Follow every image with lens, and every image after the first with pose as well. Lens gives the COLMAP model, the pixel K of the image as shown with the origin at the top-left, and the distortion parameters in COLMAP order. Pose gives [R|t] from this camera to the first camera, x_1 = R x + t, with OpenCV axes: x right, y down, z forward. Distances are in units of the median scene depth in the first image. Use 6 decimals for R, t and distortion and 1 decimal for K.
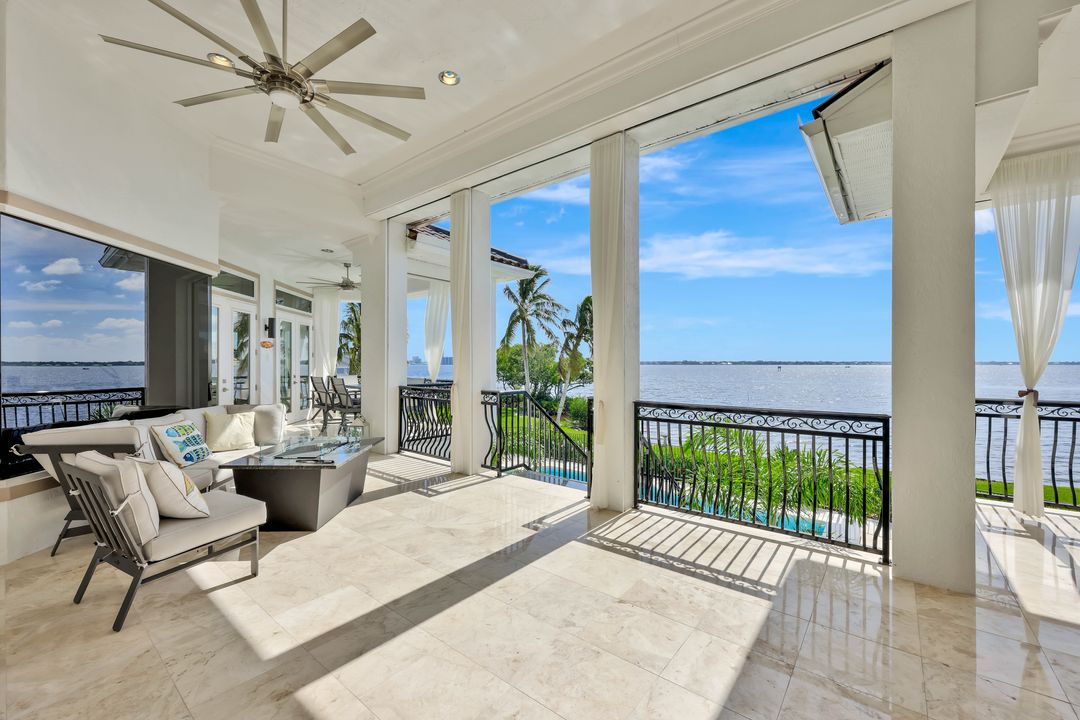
lens RADIAL K [[435.3, 0, 539.1], [0, 435.3, 366.5], [0, 0, 1]] dist [-0.001320, 0.000184]
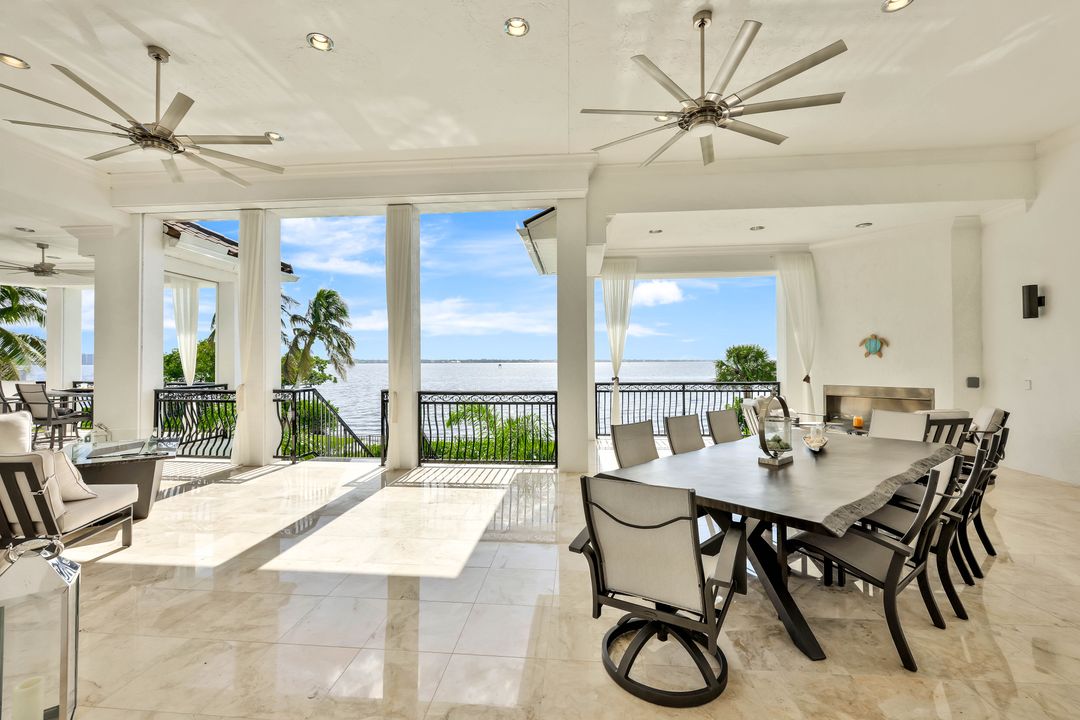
lens RADIAL K [[441.6, 0, 540.0], [0, 441.6, 360.0], [0, 0, 1]] dist [0.001840, 0.000171]
pose [[0.827804, -0.001256, 0.561016, -0.281011], [0.007565, 0.999932, -0.008924, -0.007414], [-0.560966, 0.011631, 0.827757, -0.454045]]
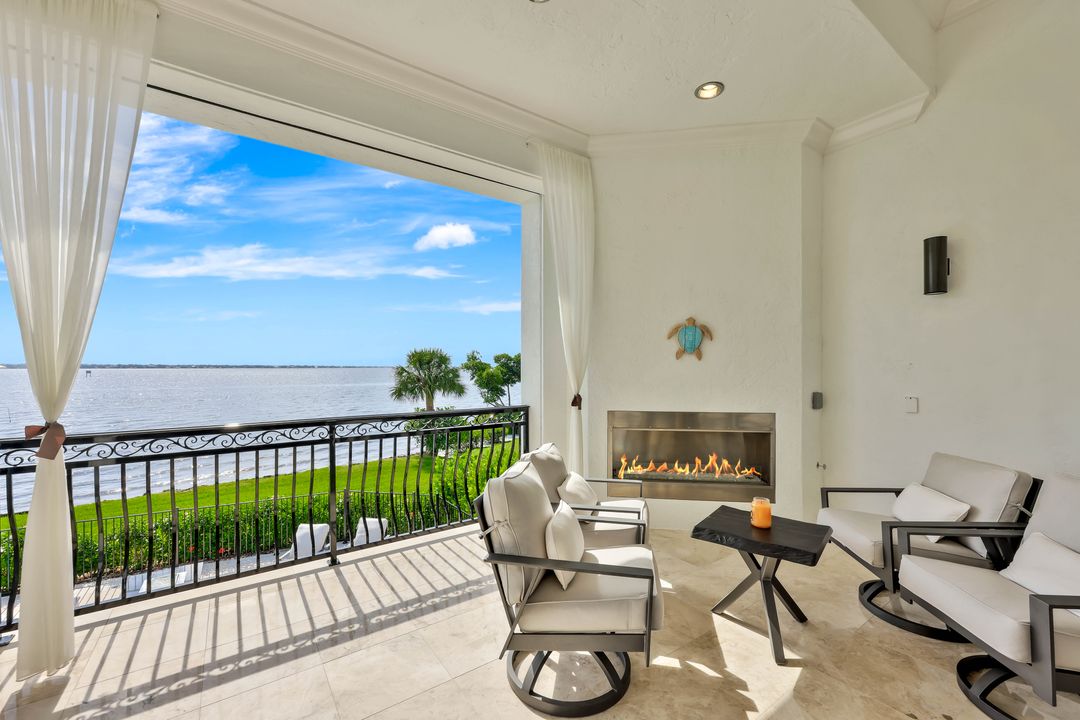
lens RADIAL K [[437.4, 0, 541.1], [0, 437.4, 356.9], [0, 0, 1]] dist [0.000161, 0.000099]
pose [[0.266445, 0.022521, 0.963587, 0.719516], [0.006593, 0.999661, -0.025187, -0.006741], [-0.963828, 0.013064, 0.266206, 0.266812]]
